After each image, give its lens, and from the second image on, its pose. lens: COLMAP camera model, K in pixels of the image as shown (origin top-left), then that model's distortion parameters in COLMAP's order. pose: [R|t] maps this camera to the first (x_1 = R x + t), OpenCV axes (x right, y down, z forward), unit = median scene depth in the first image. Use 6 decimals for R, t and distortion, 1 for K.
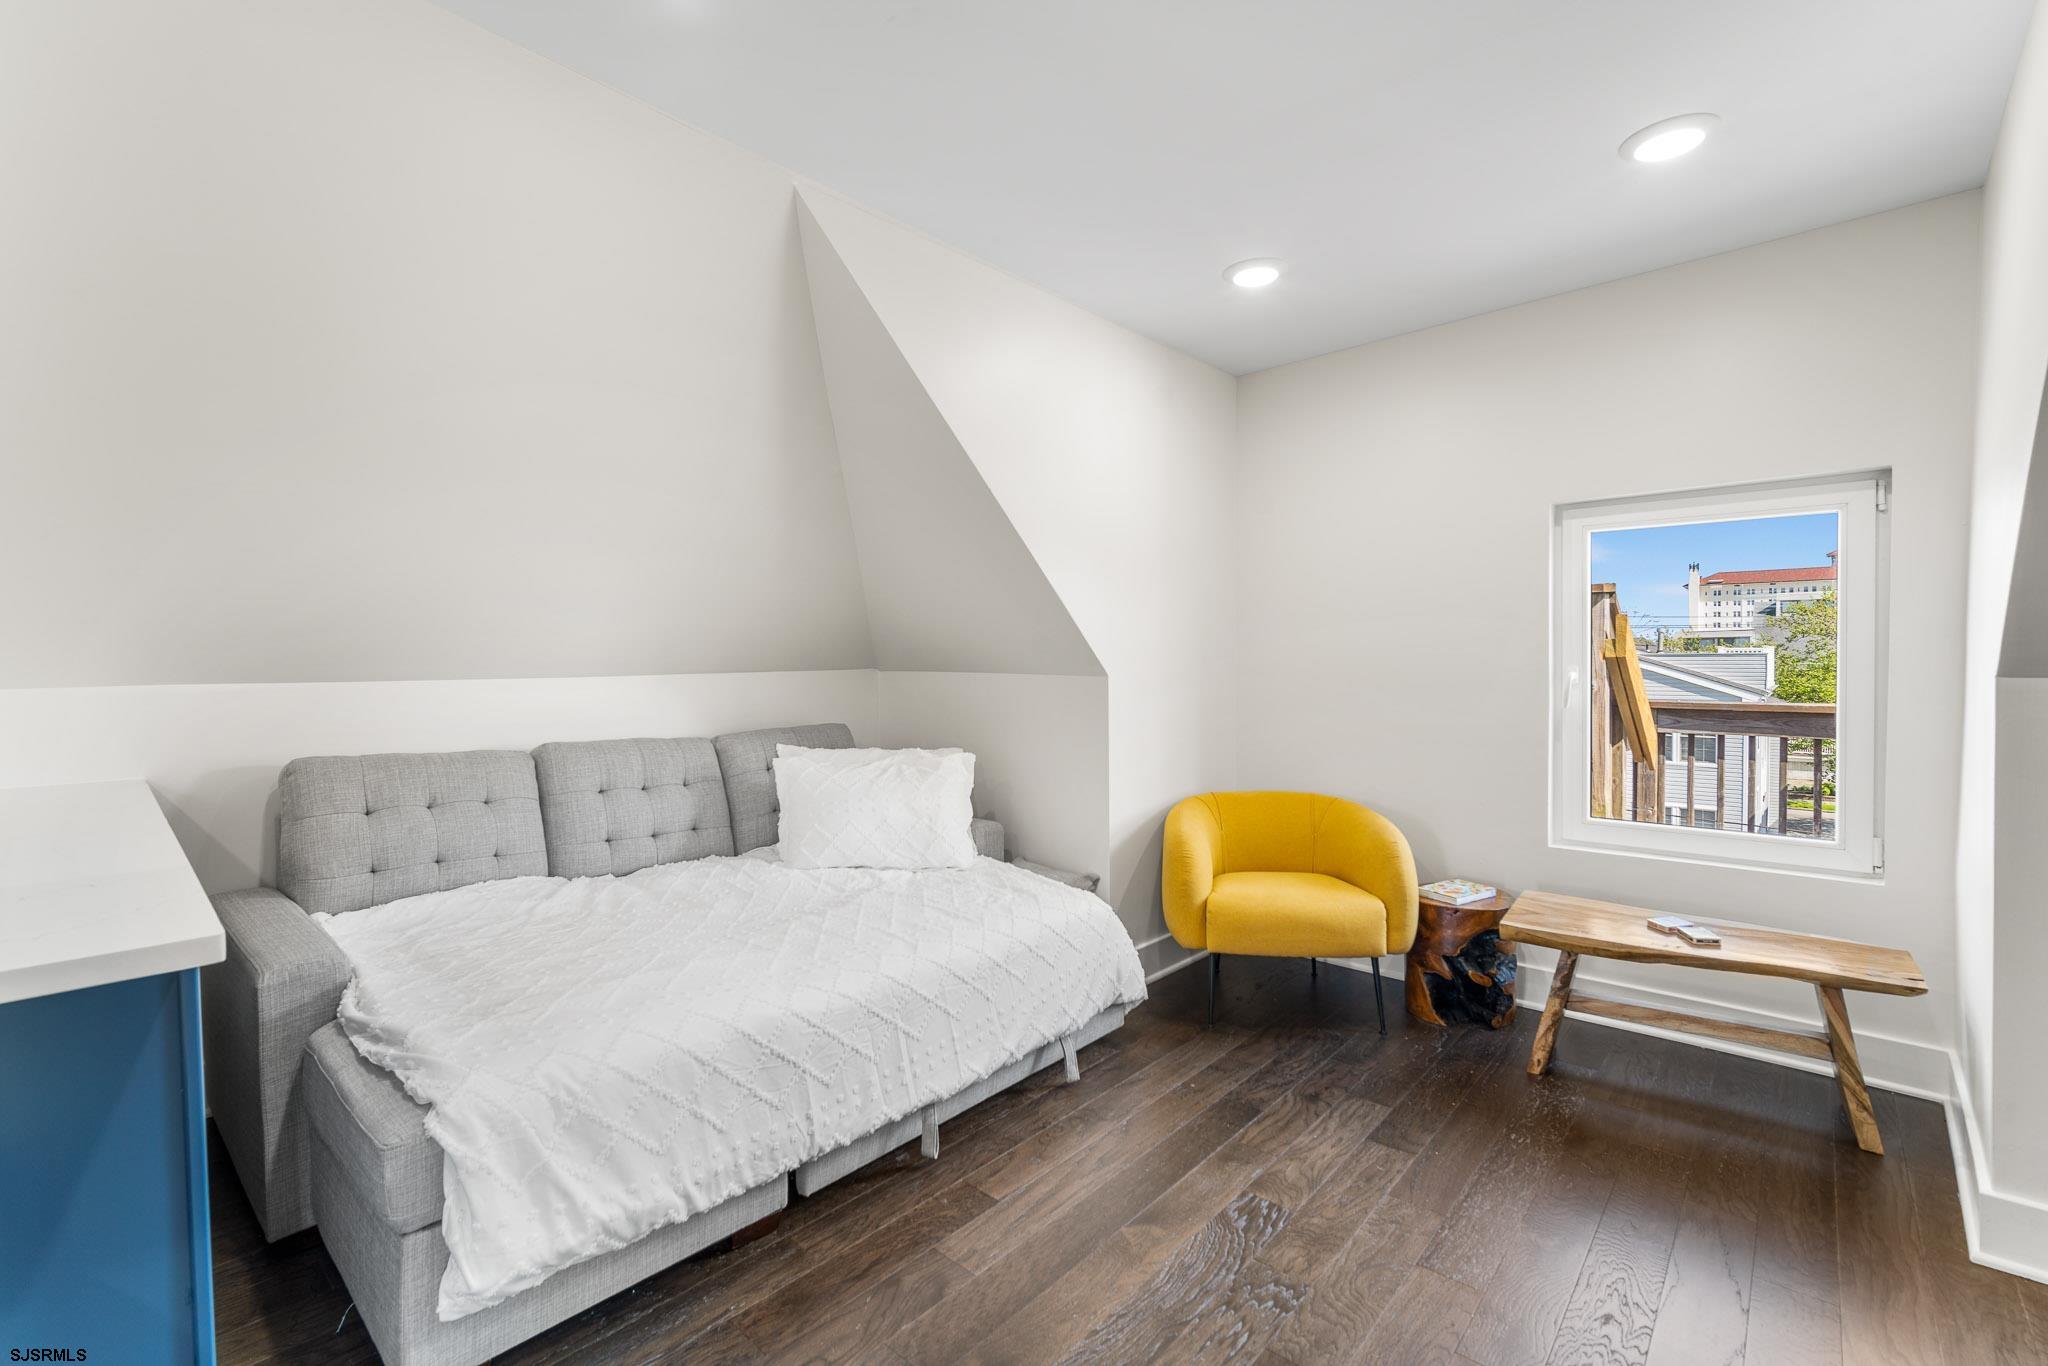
lens RADIAL K [[890.5, 0, 1012.1], [0, 890.5, 670.3], [0, 0, 1]] dist [-0.007847, 0.000733]
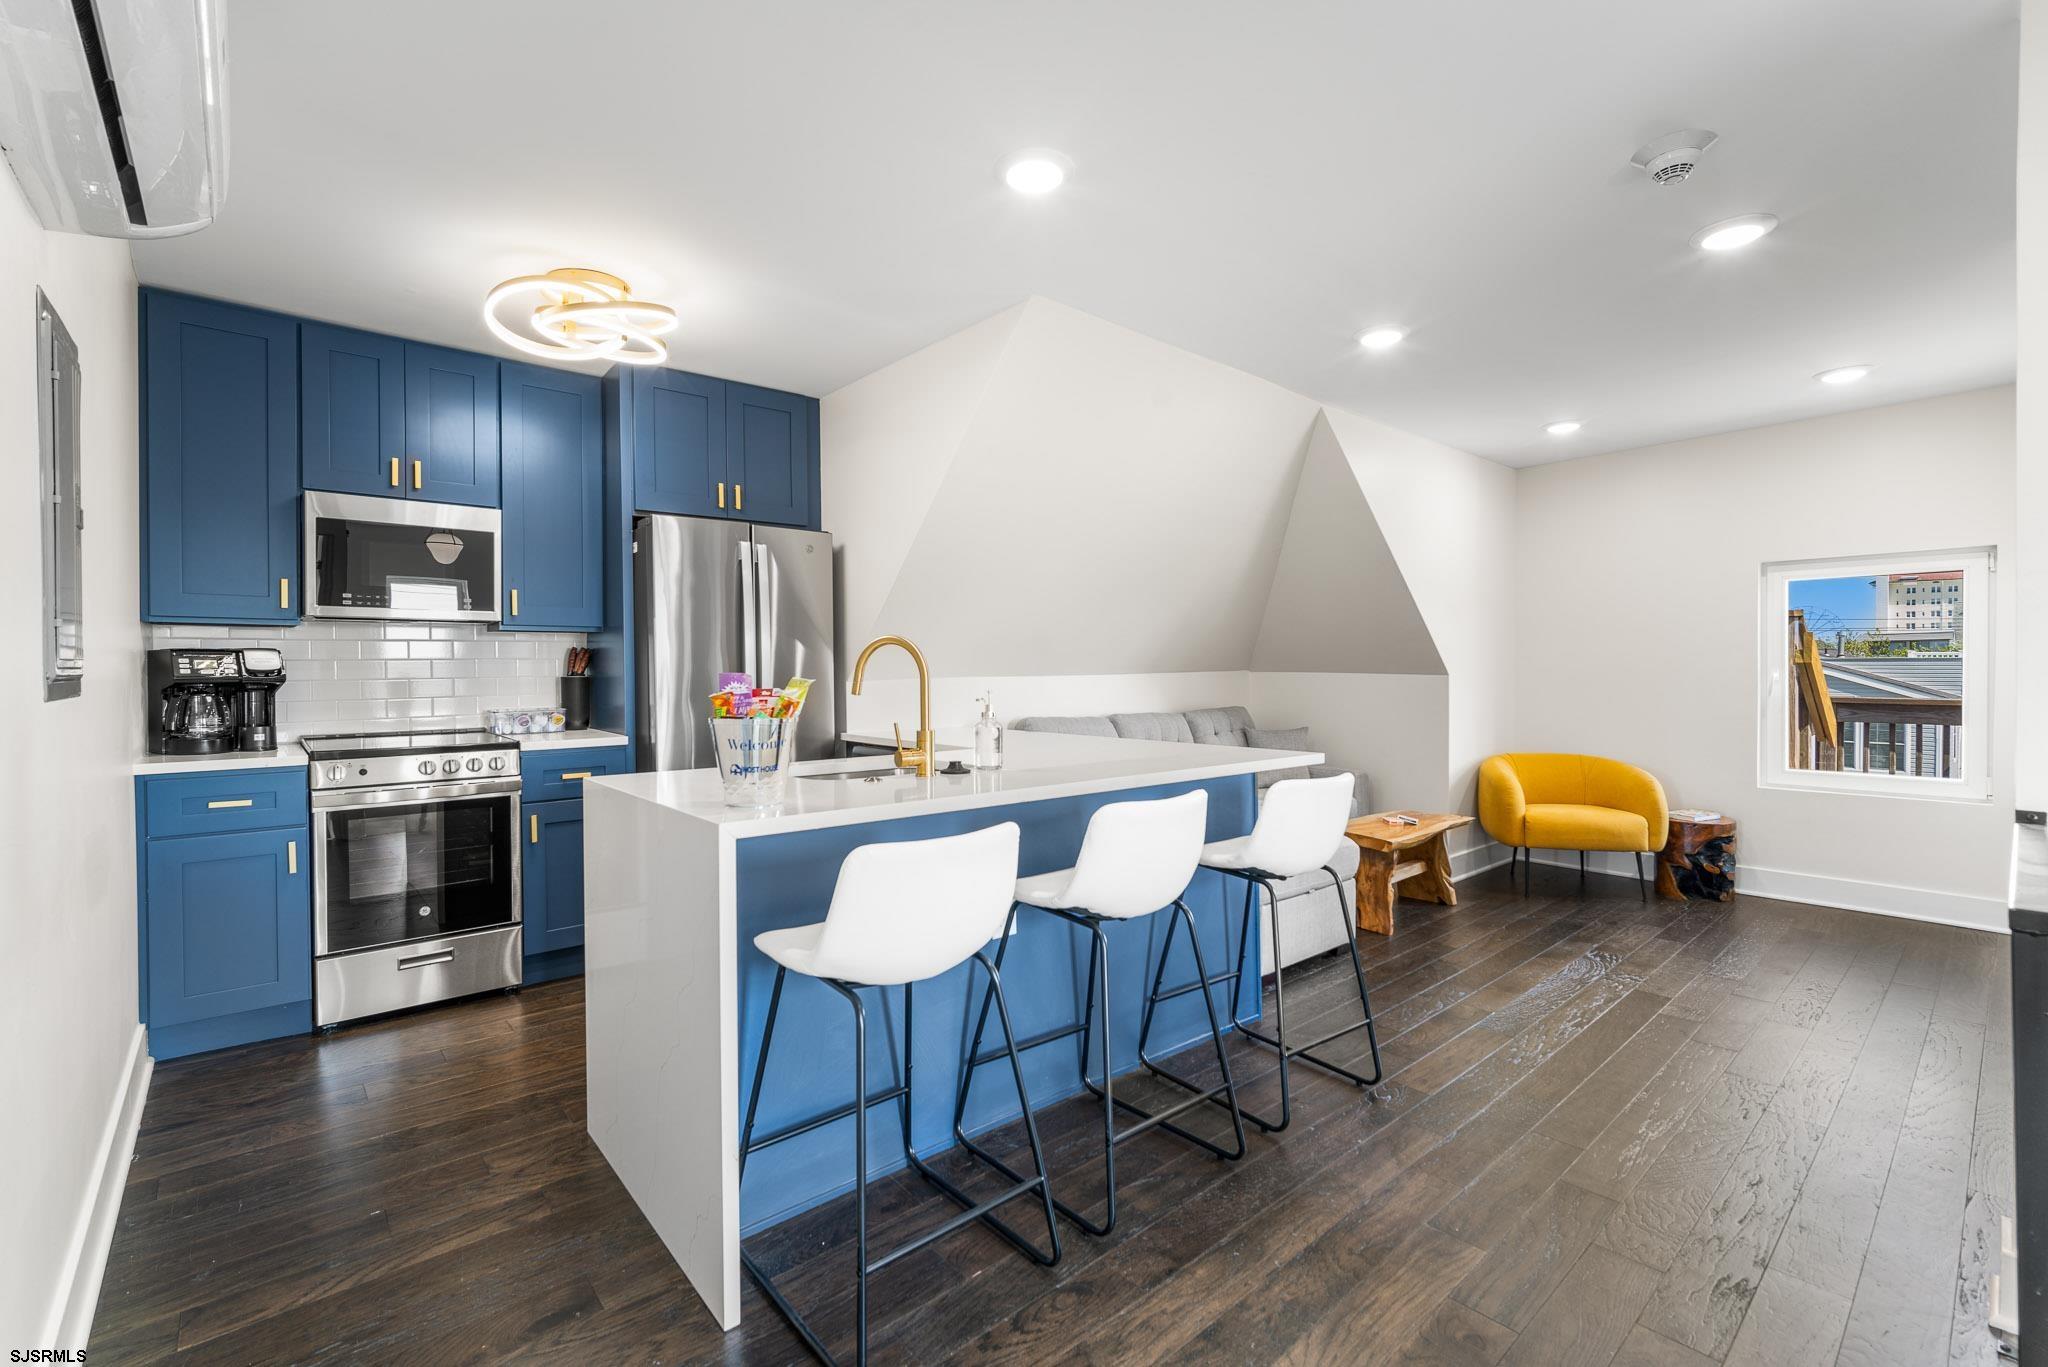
lens RADIAL K [[890.5, 0, 1012.1], [0, 890.5, 670.8], [0, 0, 1]] dist [-0.007847, 0.000733]
pose [[0.992537, 0.001769, -0.121931, -0.469965], [-0.002258, 0.999990, -0.003873, 0.006875], [0.121923, 0.004119, 0.992531, -0.650290]]
